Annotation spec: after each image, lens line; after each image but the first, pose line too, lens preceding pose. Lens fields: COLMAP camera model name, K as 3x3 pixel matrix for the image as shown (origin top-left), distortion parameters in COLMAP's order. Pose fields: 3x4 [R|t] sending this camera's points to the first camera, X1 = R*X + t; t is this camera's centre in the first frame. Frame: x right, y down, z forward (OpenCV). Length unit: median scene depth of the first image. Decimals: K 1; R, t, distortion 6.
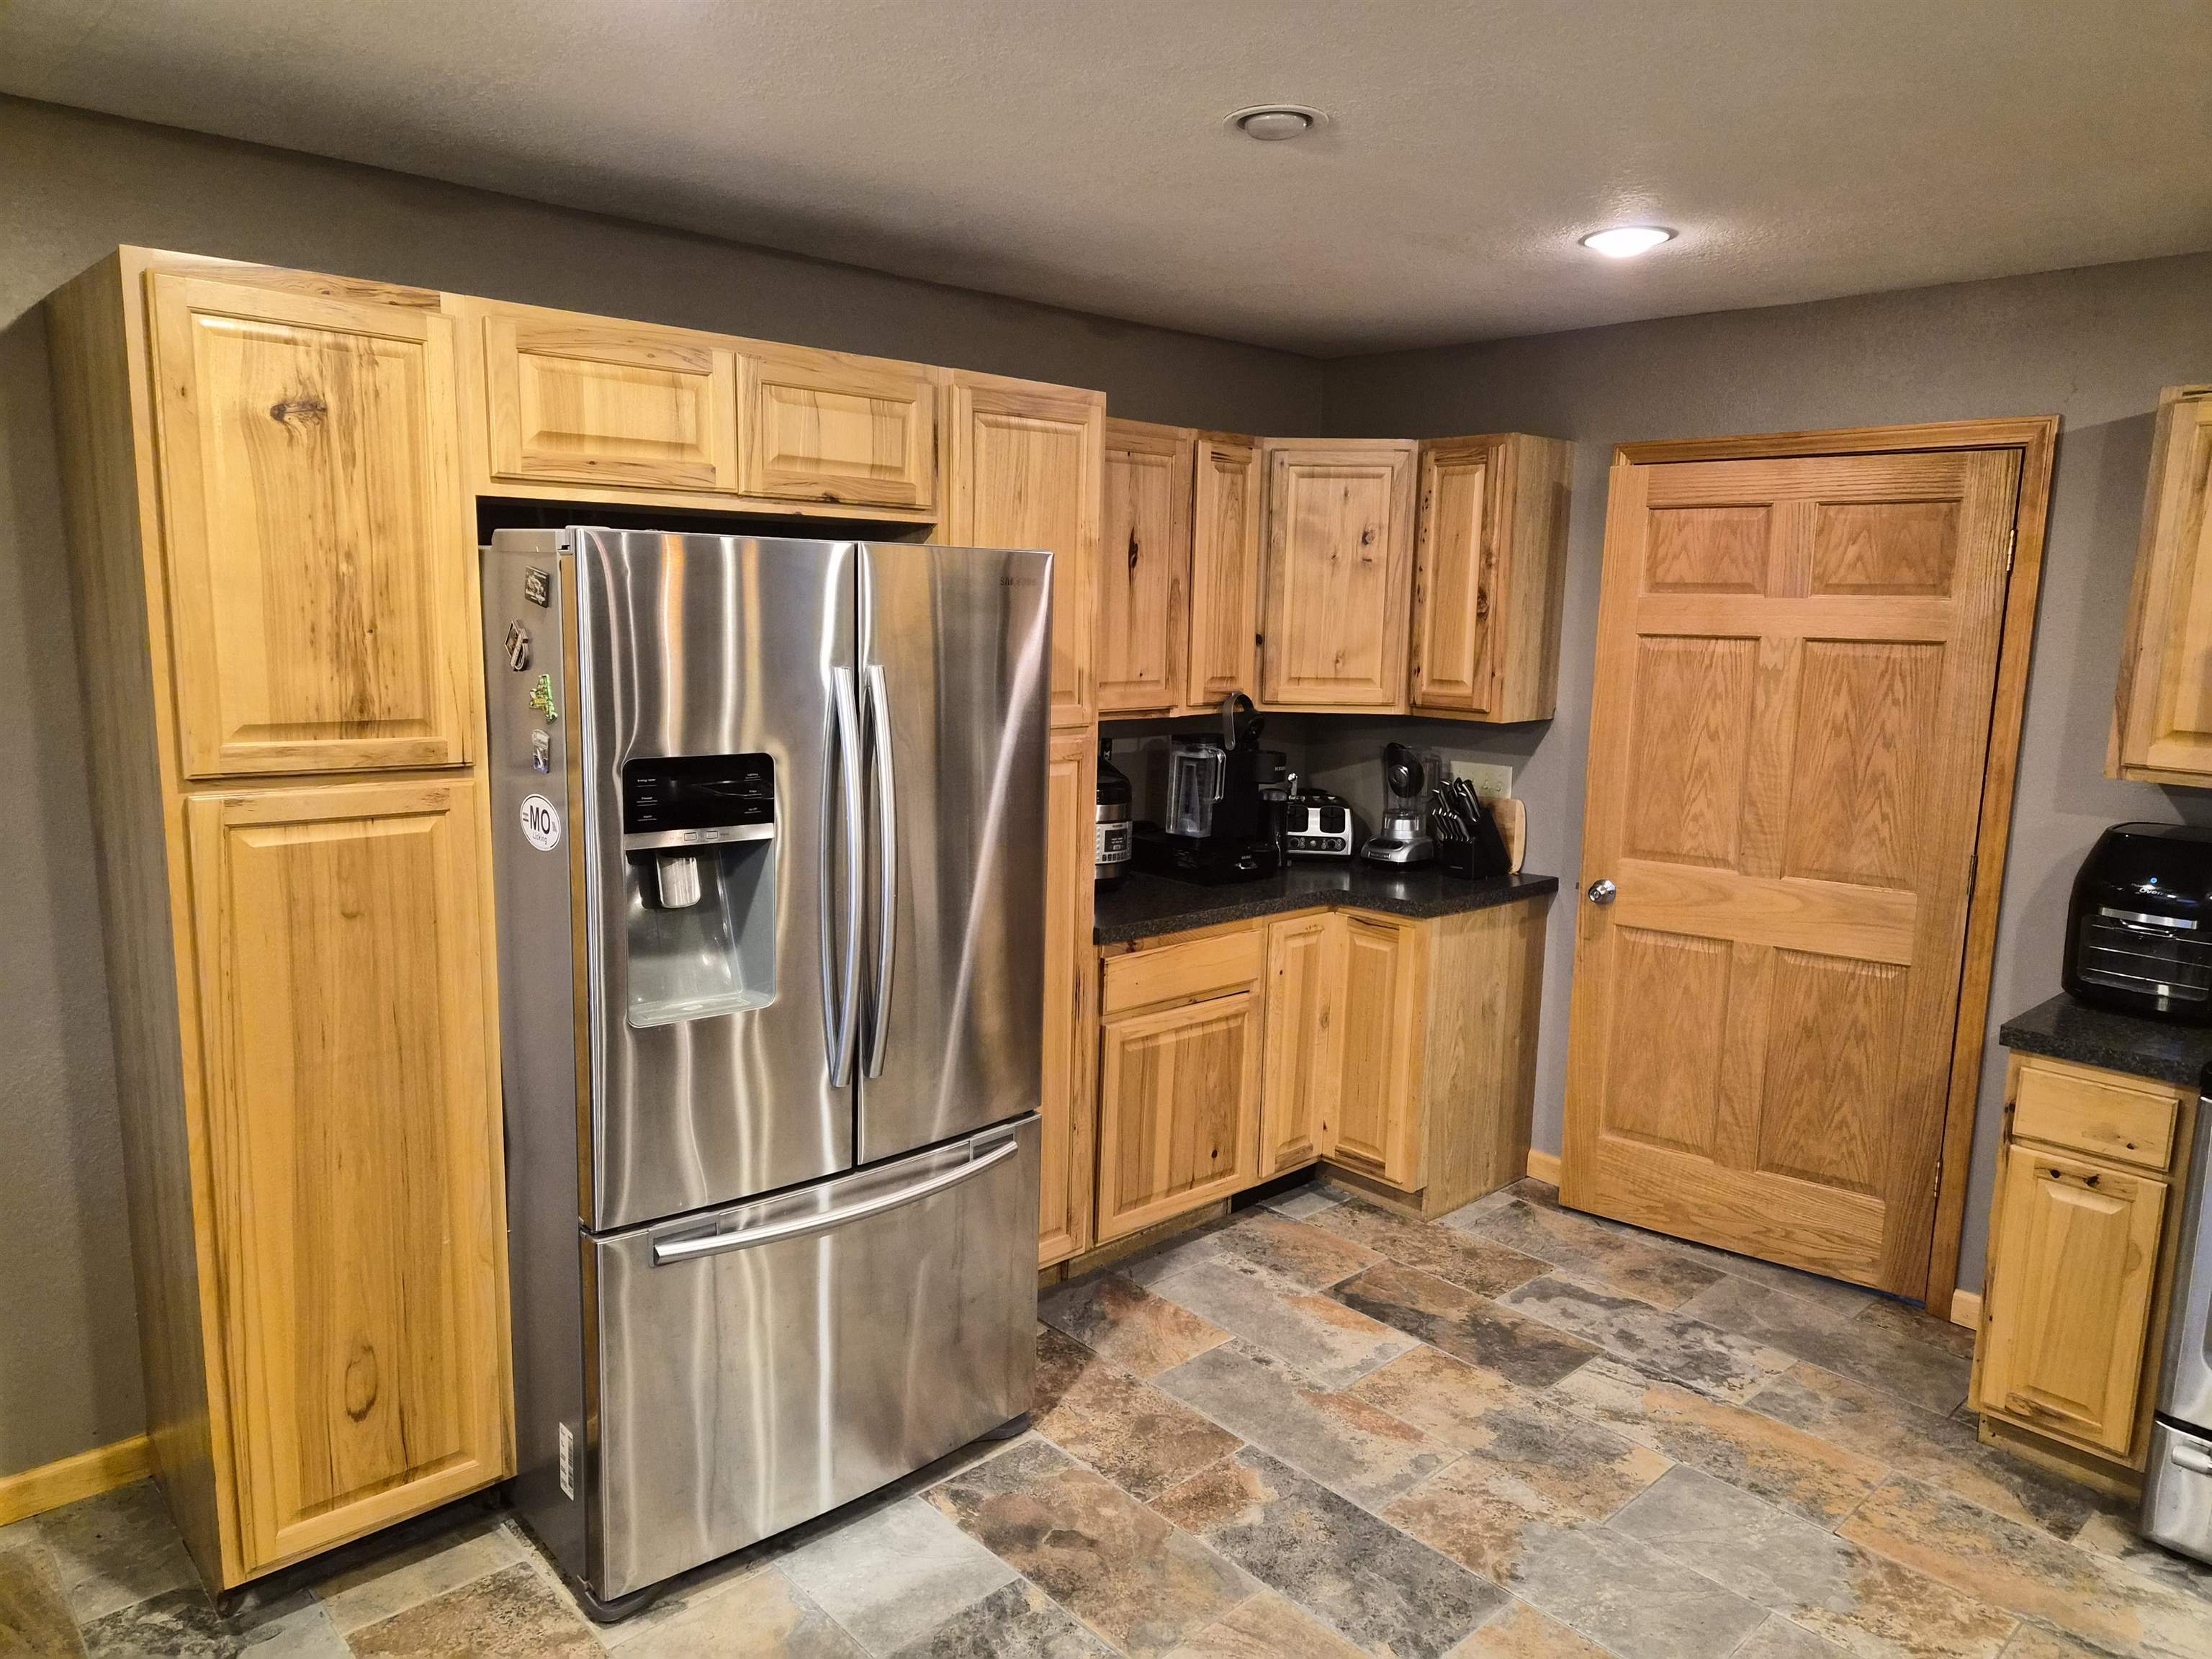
lens RADIAL K [[1475.7, 0, 1105.4], [0, 1475.7, 835.4], [0, 0, 1]] dist [0.056108, -0.047145]
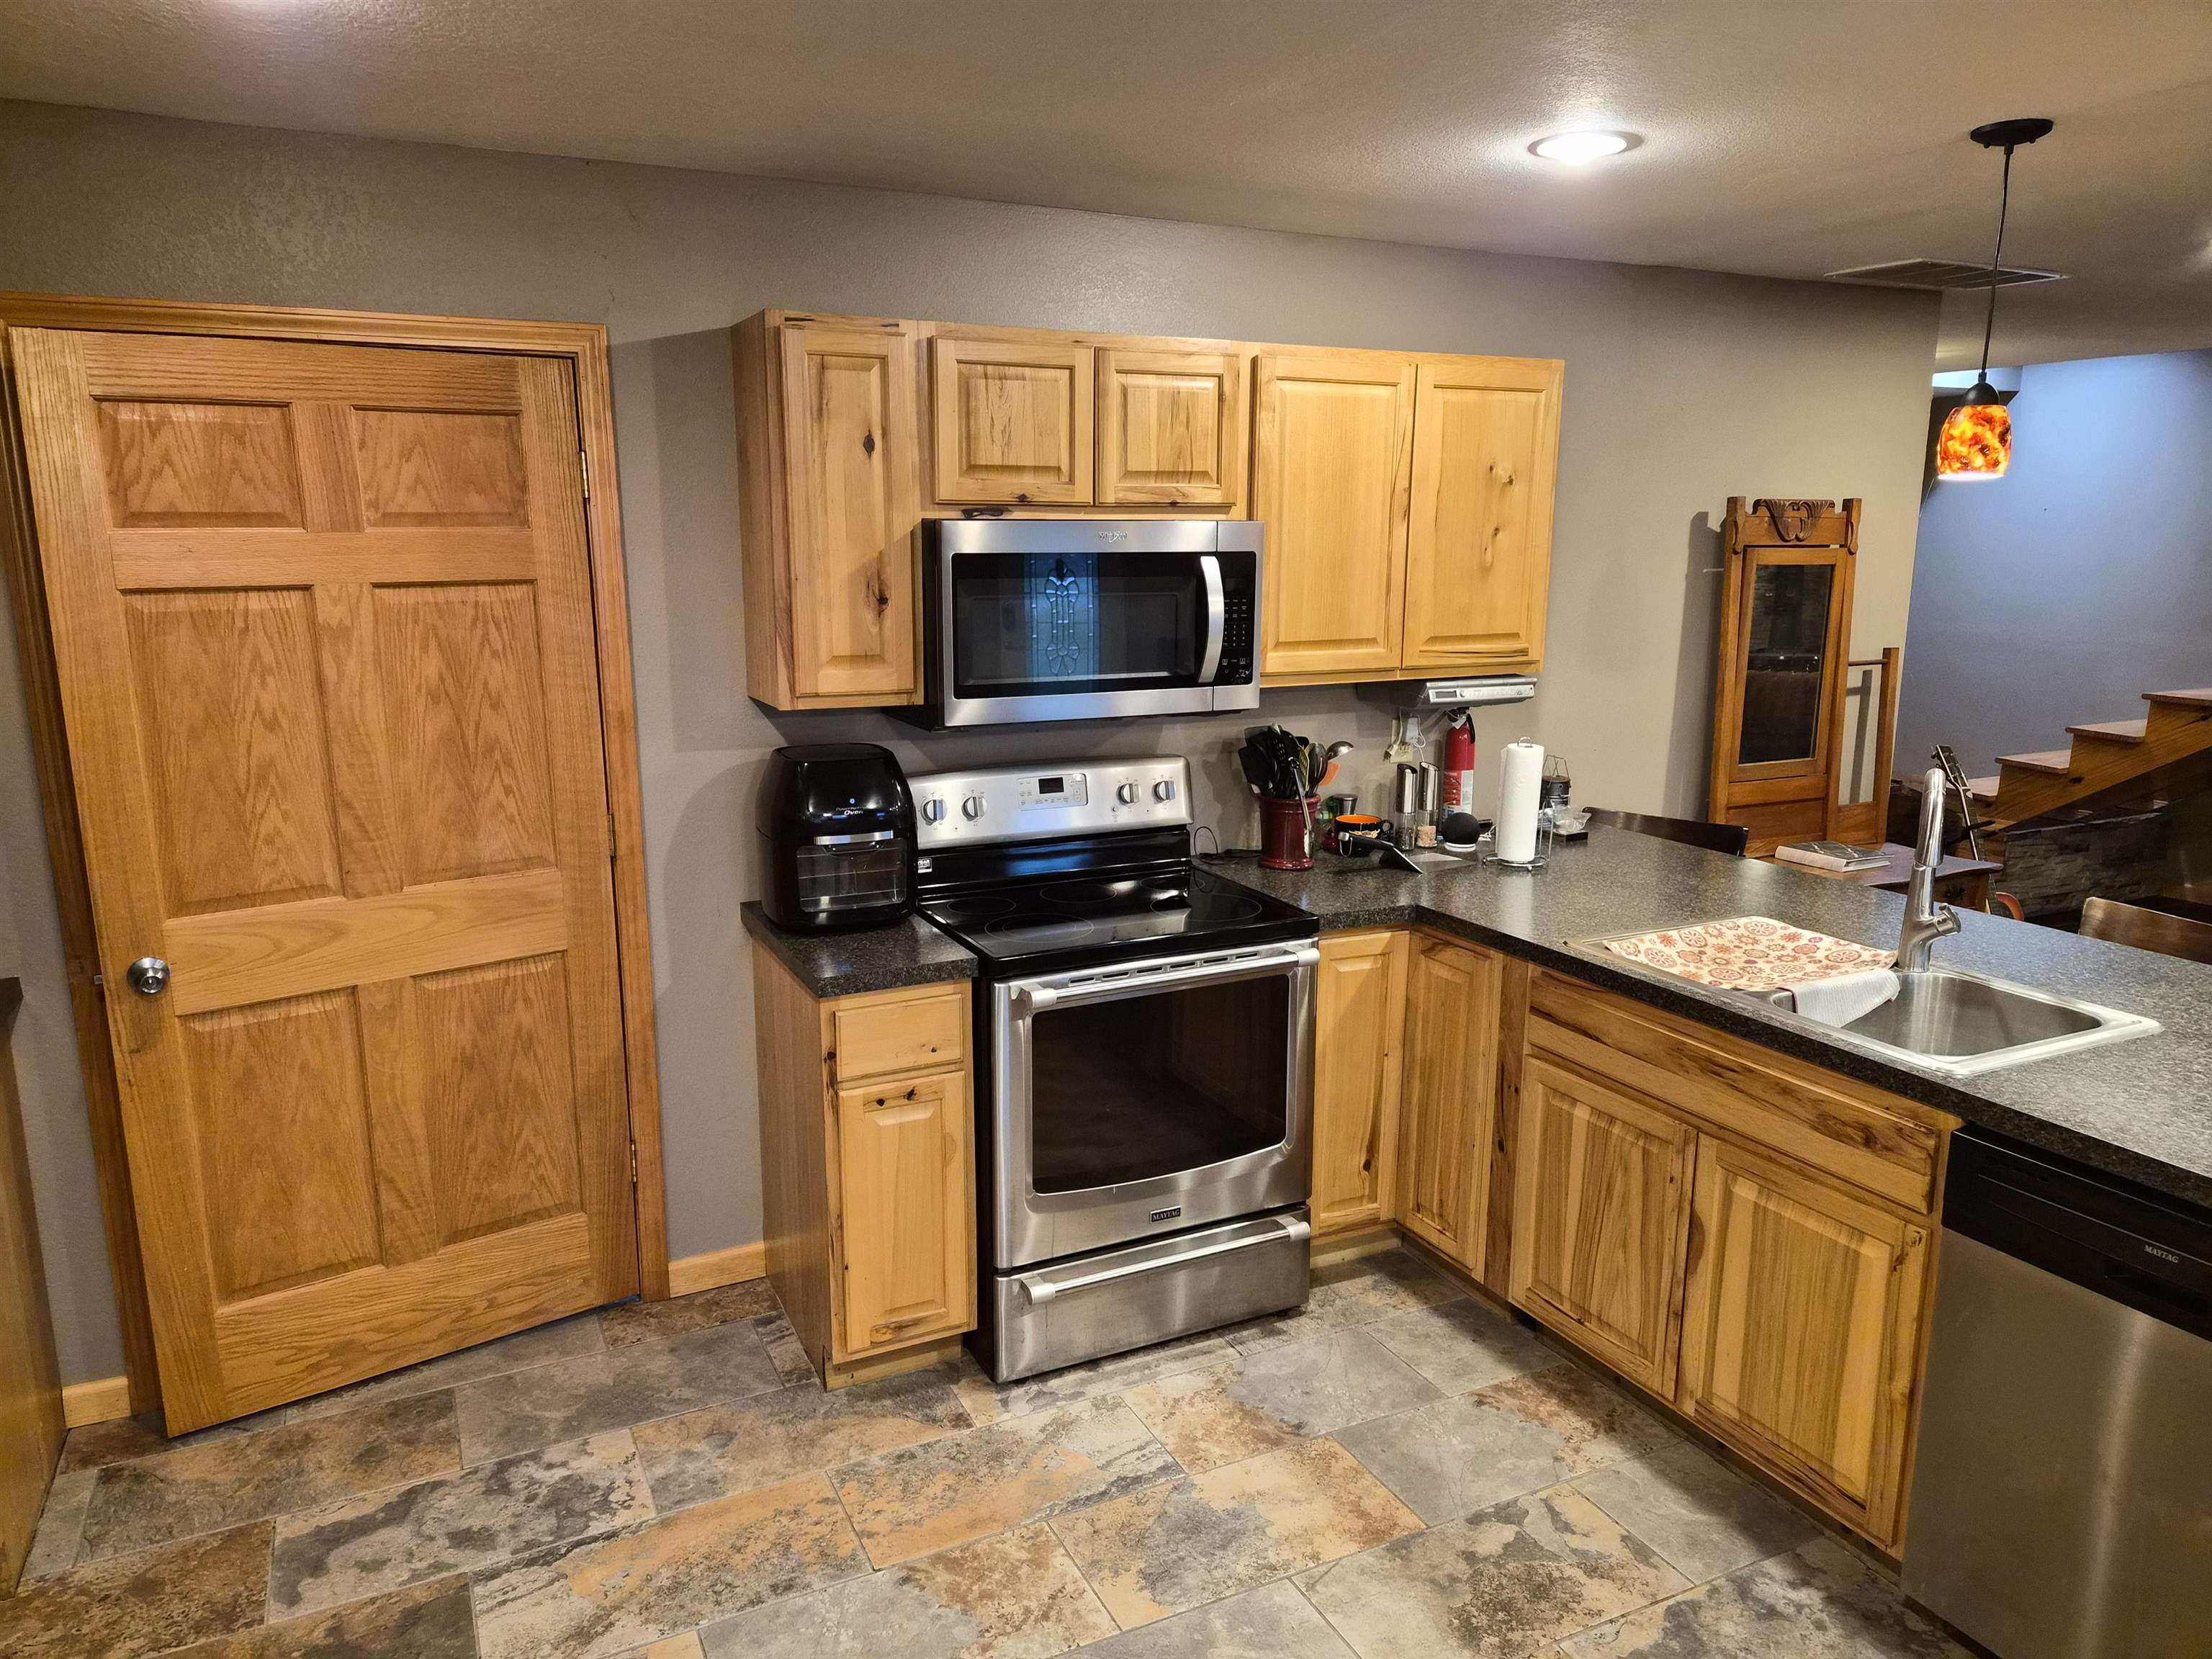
lens RADIAL K [[1475.7, 0, 1096.2], [0, 1475.7, 835.4], [0, 0, 1]] dist [0.056108, -0.047145]
pose [[0.303679, -0.214815, 0.928242, -0.165606], [0.166798, 0.971193, 0.170186, -0.074931], [-0.938060, 0.103147, 0.330762, 0.406234]]
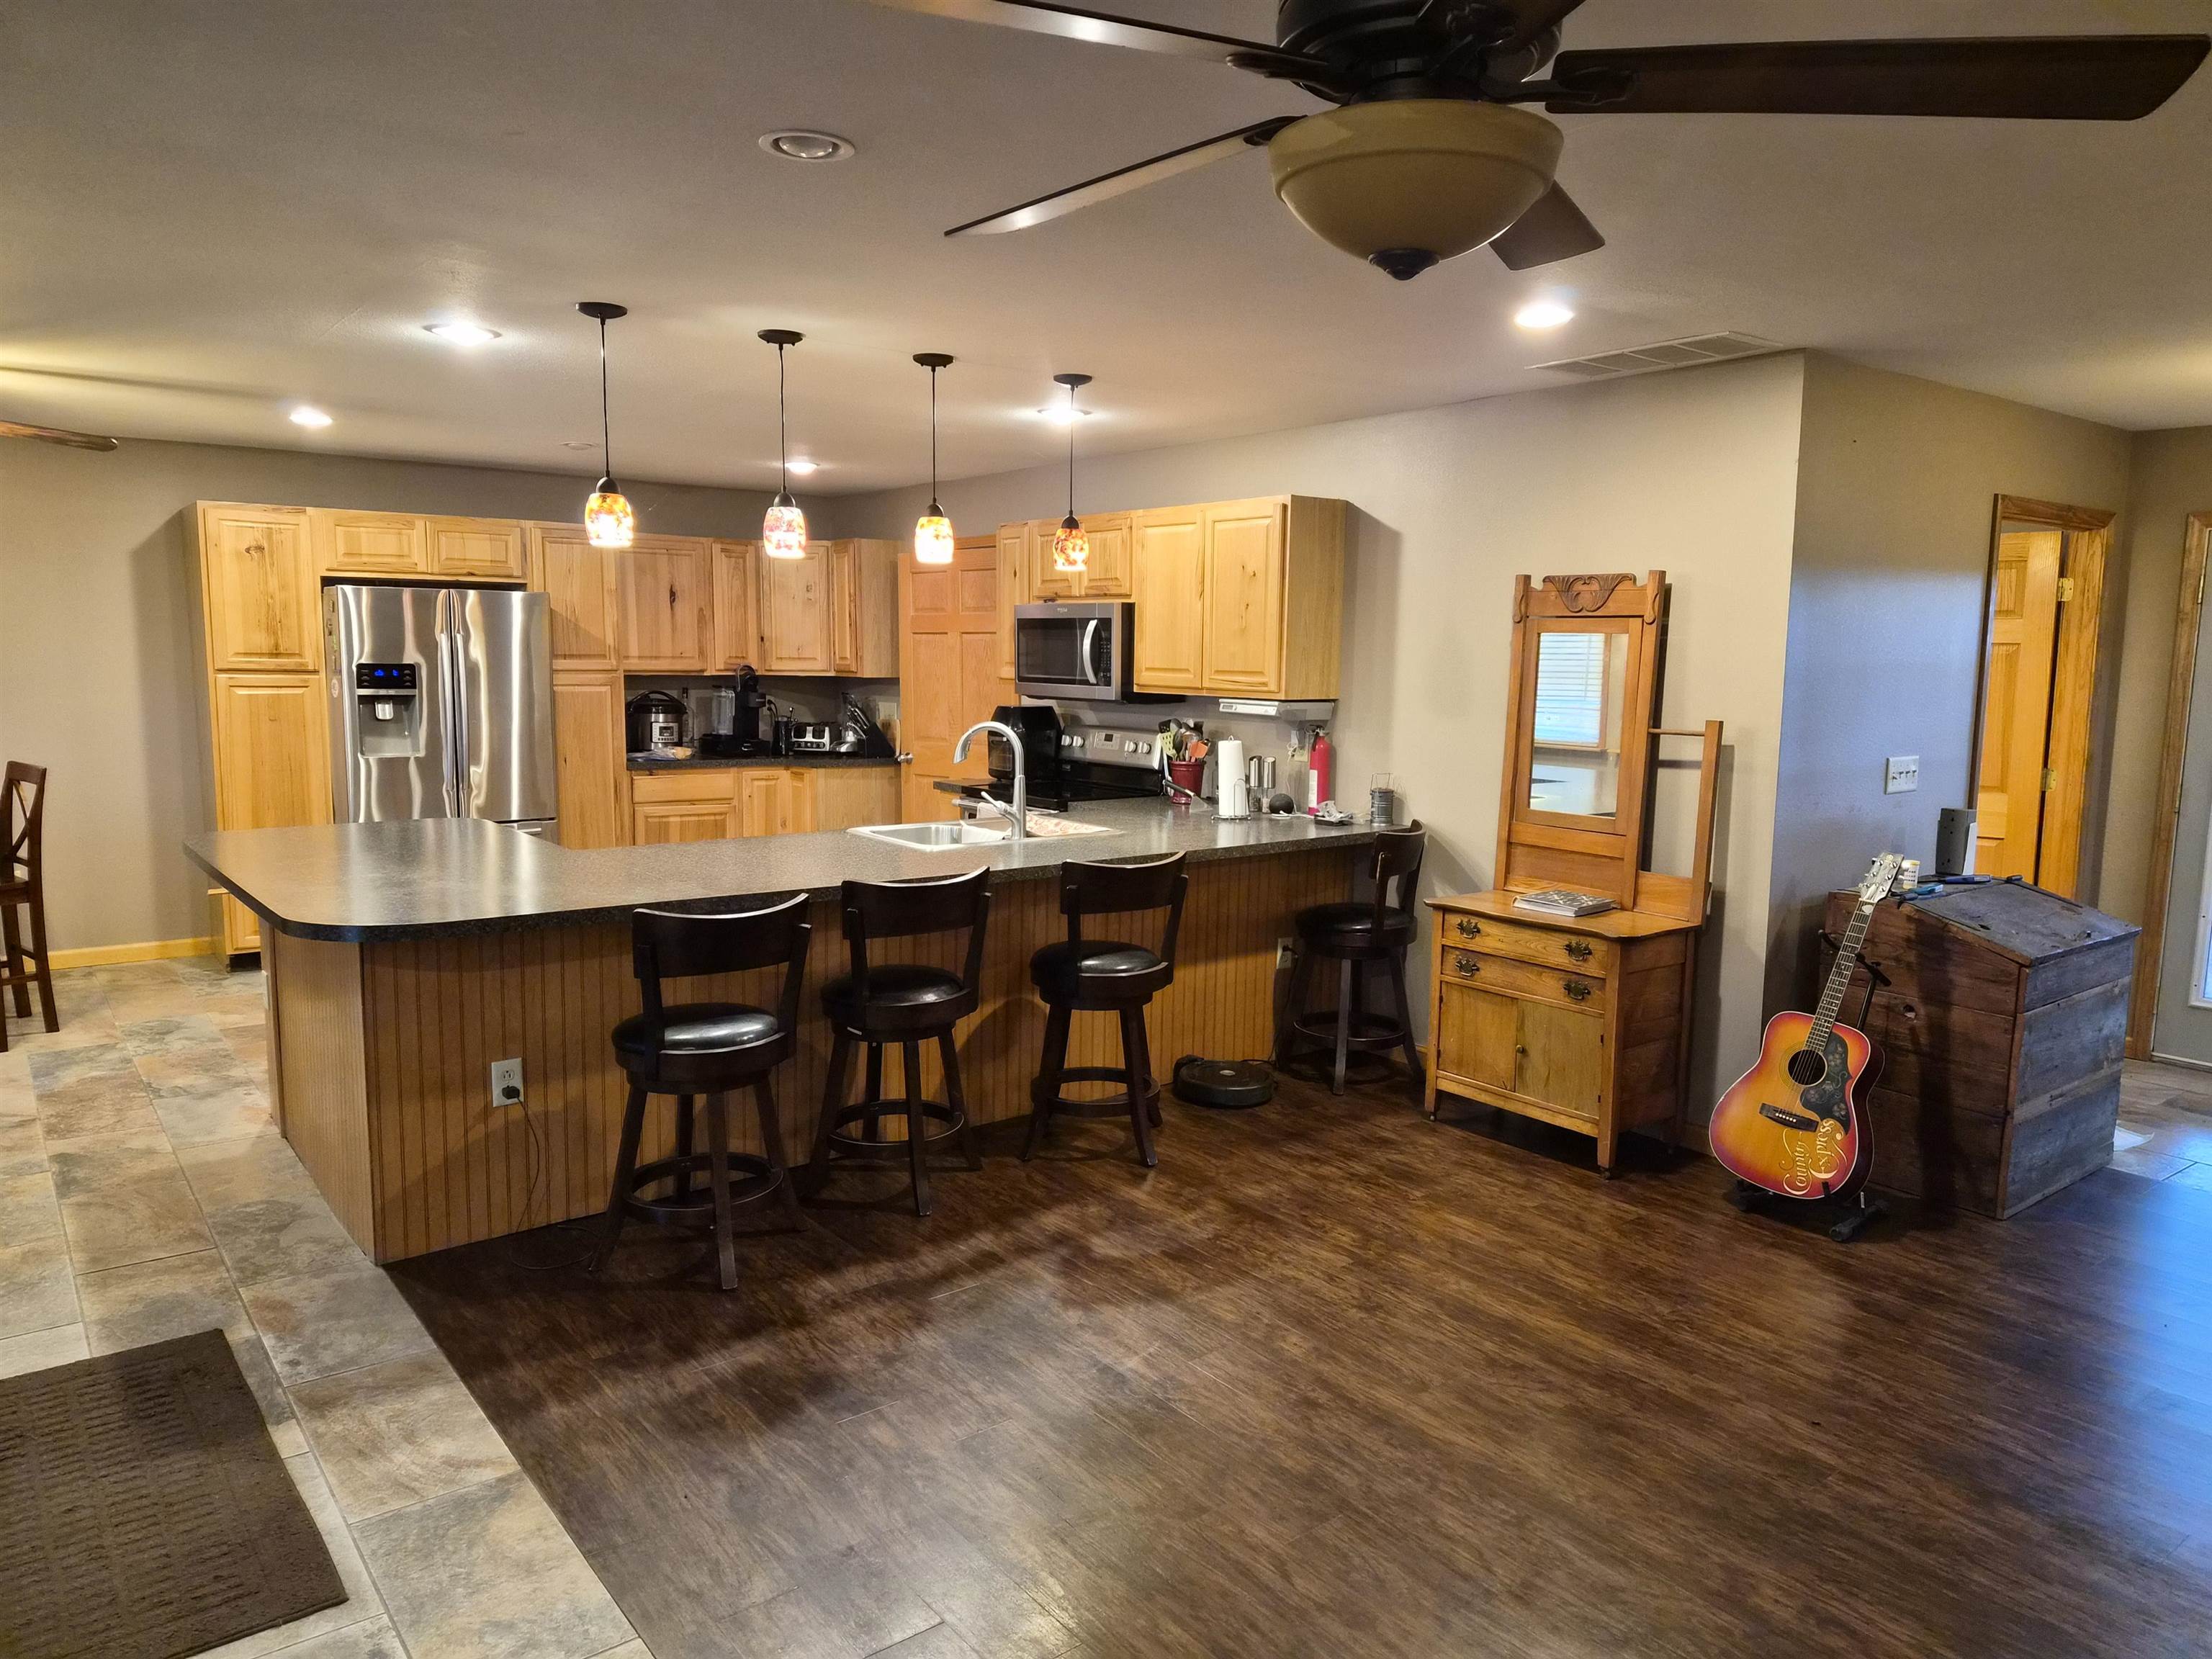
lens RADIAL K [[1475.7, 0, 1116.8], [0, 1475.7, 835.9], [0, 0, 1]] dist [0.056108, -0.047145]
pose [[0.995424, 0.000123, -0.095554, 0.906147], [-0.004010, 0.999172, -0.040491, 0.251195], [0.095470, 0.040688, 0.994600, -1.111632]]
